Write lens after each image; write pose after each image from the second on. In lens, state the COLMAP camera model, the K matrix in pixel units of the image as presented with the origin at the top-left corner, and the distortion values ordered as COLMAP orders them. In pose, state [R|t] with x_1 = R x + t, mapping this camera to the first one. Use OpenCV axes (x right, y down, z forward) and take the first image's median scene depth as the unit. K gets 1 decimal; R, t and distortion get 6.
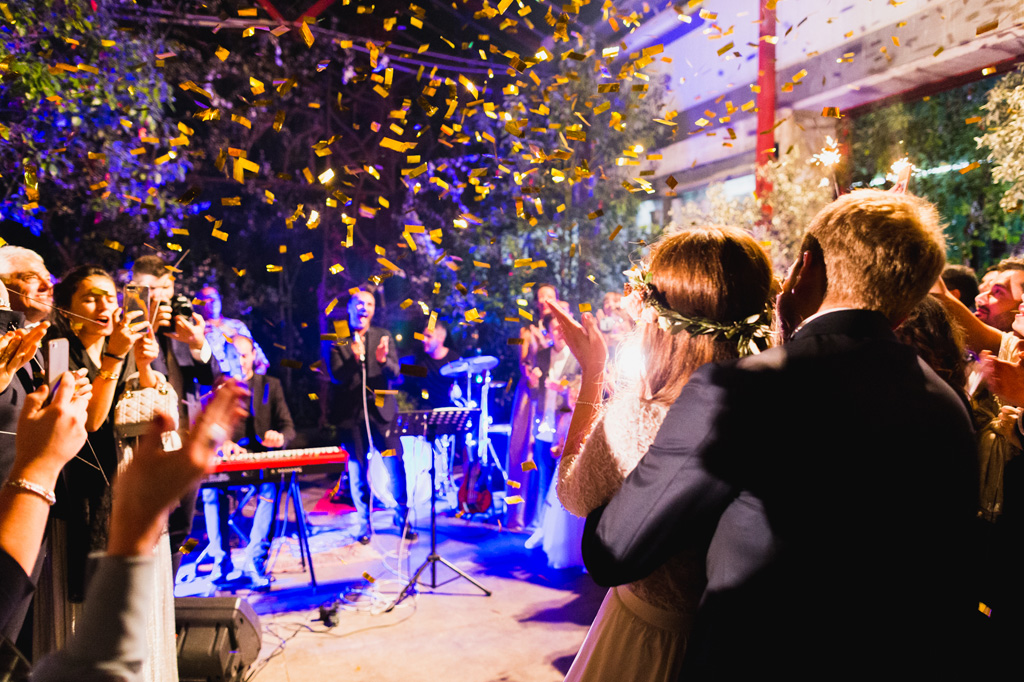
lens RADIAL K [[709.3, 0, 512.0], [0, 709.3, 341.0], [0, 0, 1]] dist [0.000931, 0.001477]
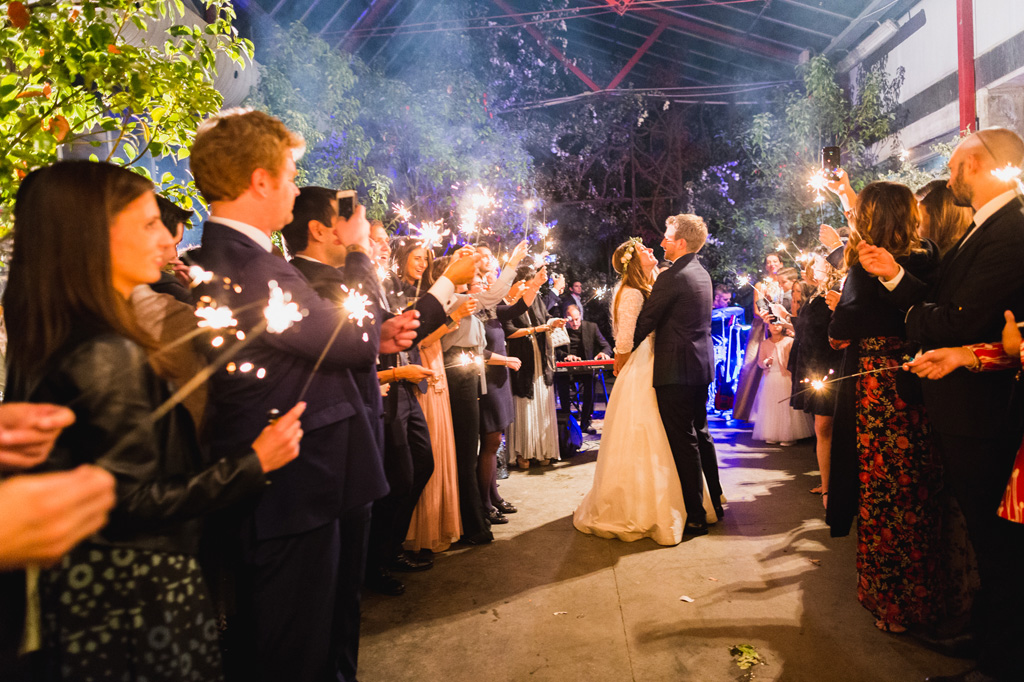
lens RADIAL K [[709.3, 0, 512.0], [0, 709.3, 341.0], [0, 0, 1]] dist [0.000931, 0.001477]
pose [[0.879103, -0.036580, -0.475225, 0.212453], [0.036323, 0.999293, -0.009727, 0.082242], [0.475245, -0.008710, 0.879810, -0.412162]]
